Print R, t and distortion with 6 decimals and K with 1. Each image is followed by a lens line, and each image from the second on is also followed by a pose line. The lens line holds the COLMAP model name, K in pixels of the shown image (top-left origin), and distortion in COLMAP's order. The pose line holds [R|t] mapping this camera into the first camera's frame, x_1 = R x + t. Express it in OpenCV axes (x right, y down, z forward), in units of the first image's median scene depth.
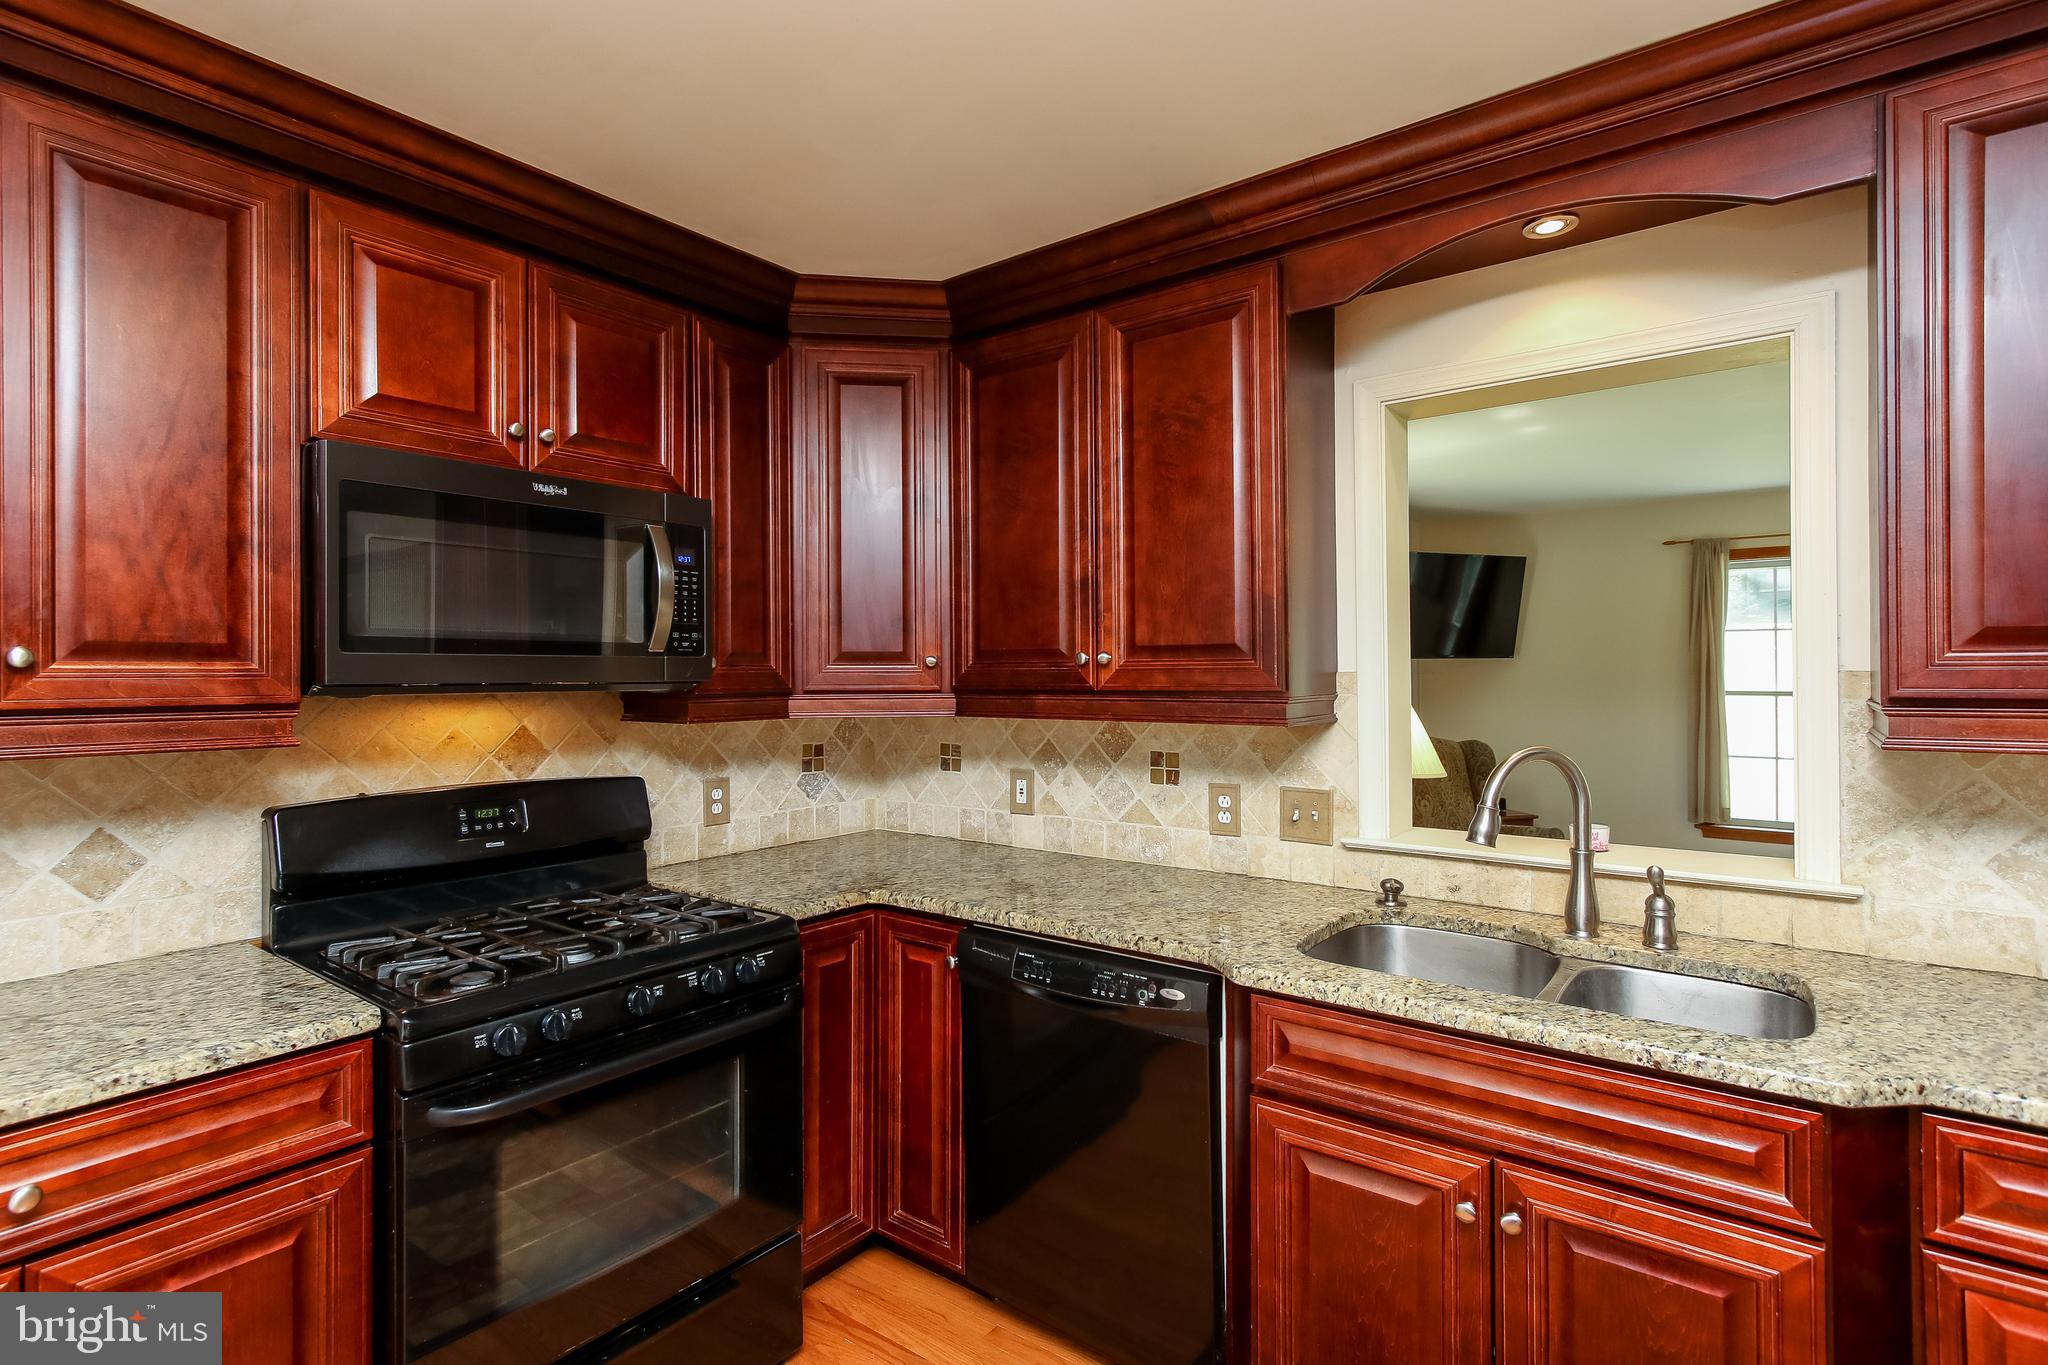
lens RADIAL K [[994.6, 0, 1022.7], [0, 994.6, 677.7], [0, 0, 1]] dist [0.005060, 0.000790]
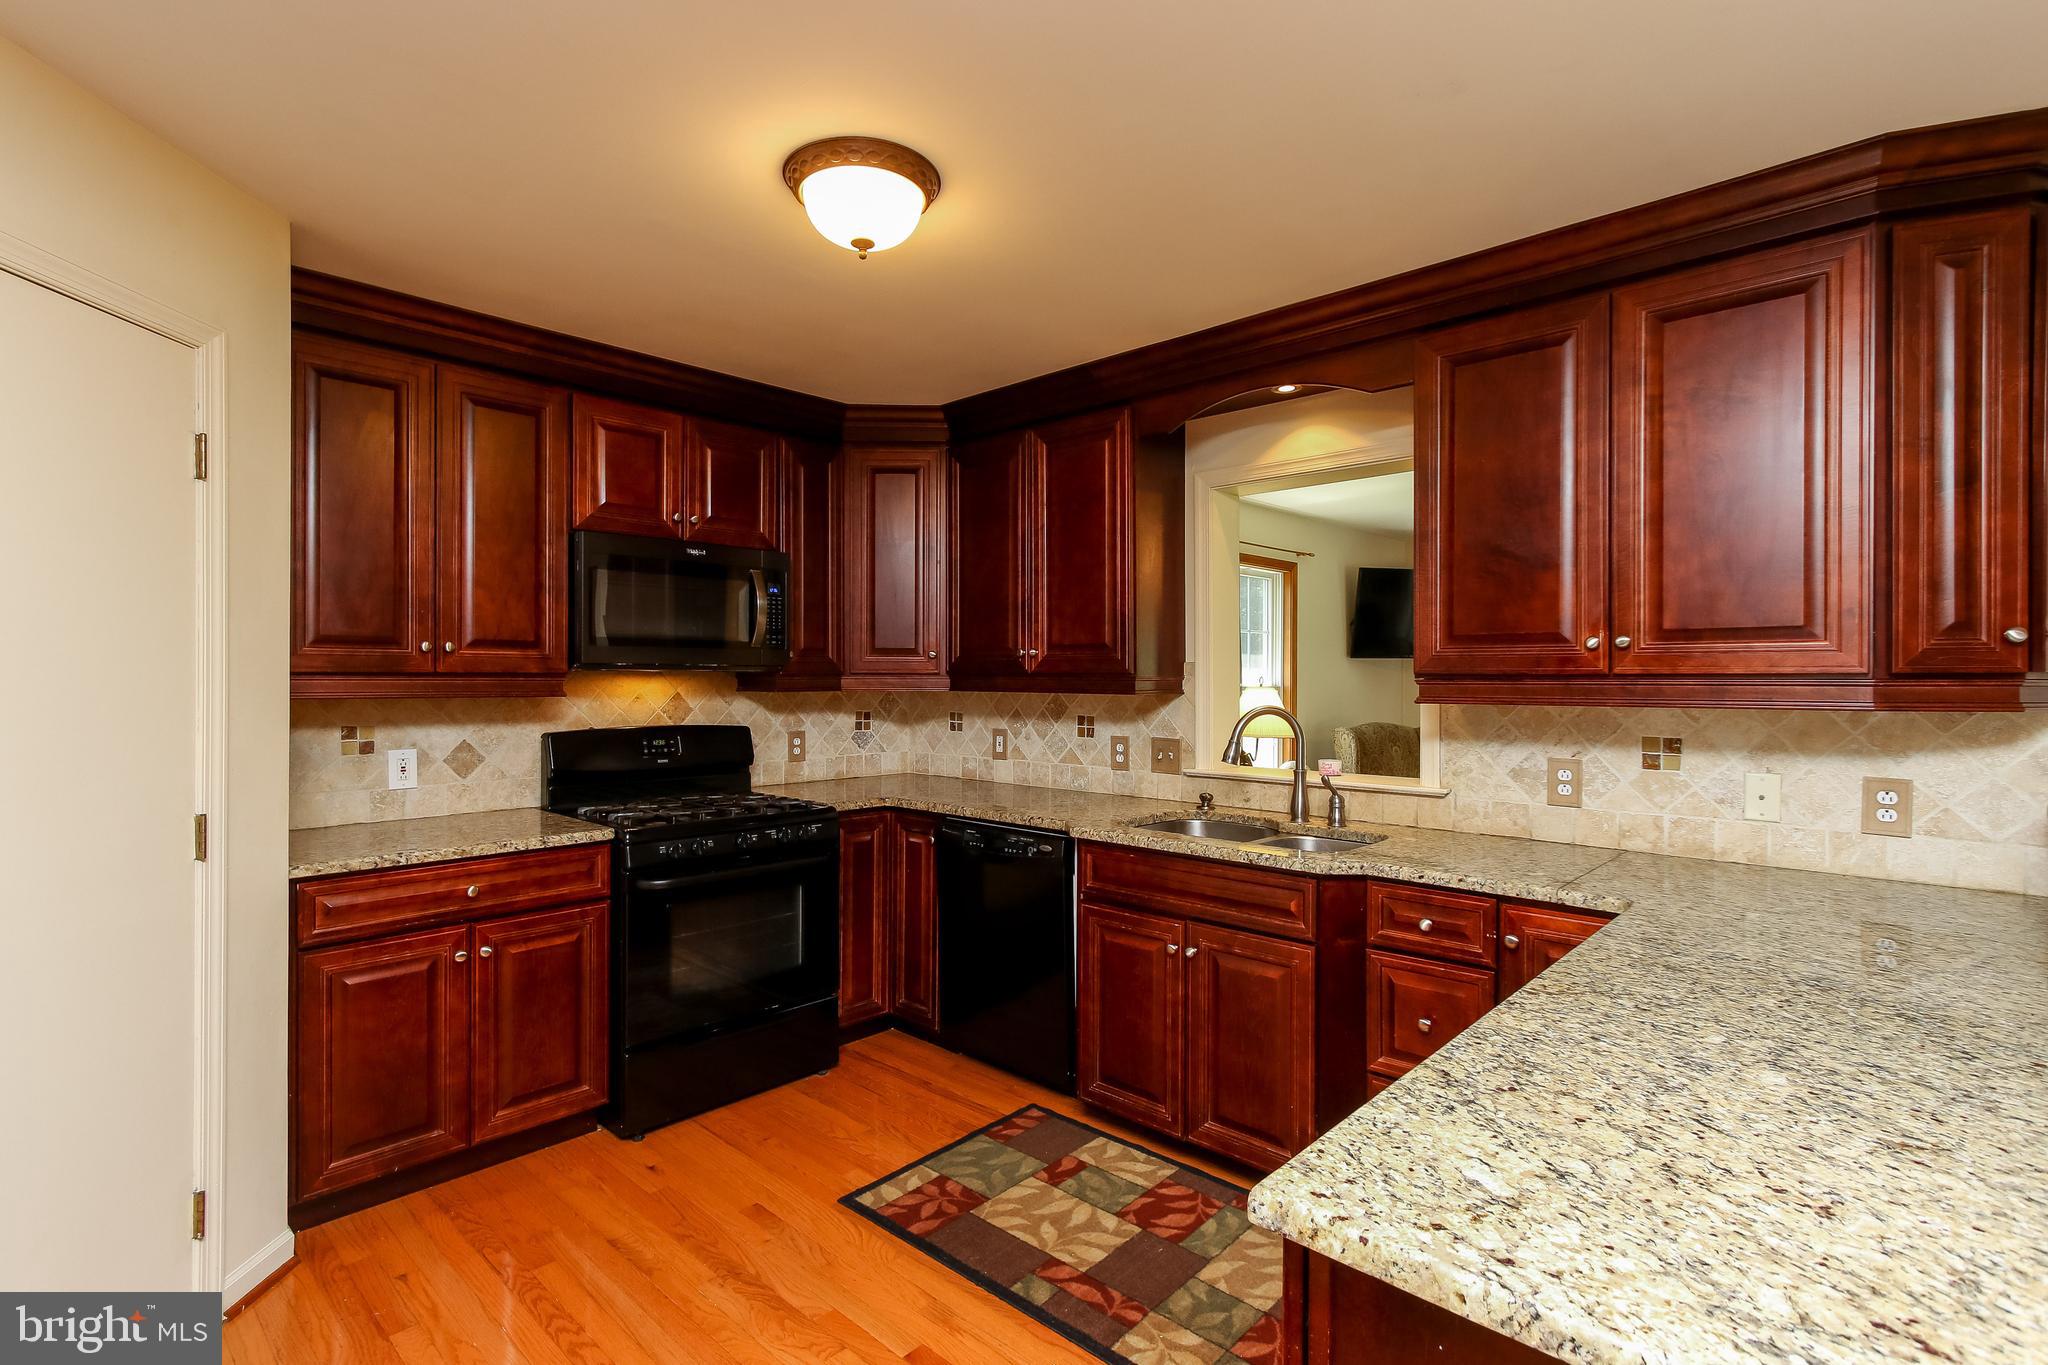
lens RADIAL K [[945.1, 0, 1018.5], [0, 945.1, 685.2], [0, 0, 1]] dist [0.001429, 0.000192]
pose [[0.995253, 0.008464, -0.096957, 0.216385], [-0.007646, 0.999932, 0.008802, 0.020411], [0.097025, -0.008019, 0.995250, -0.516398]]
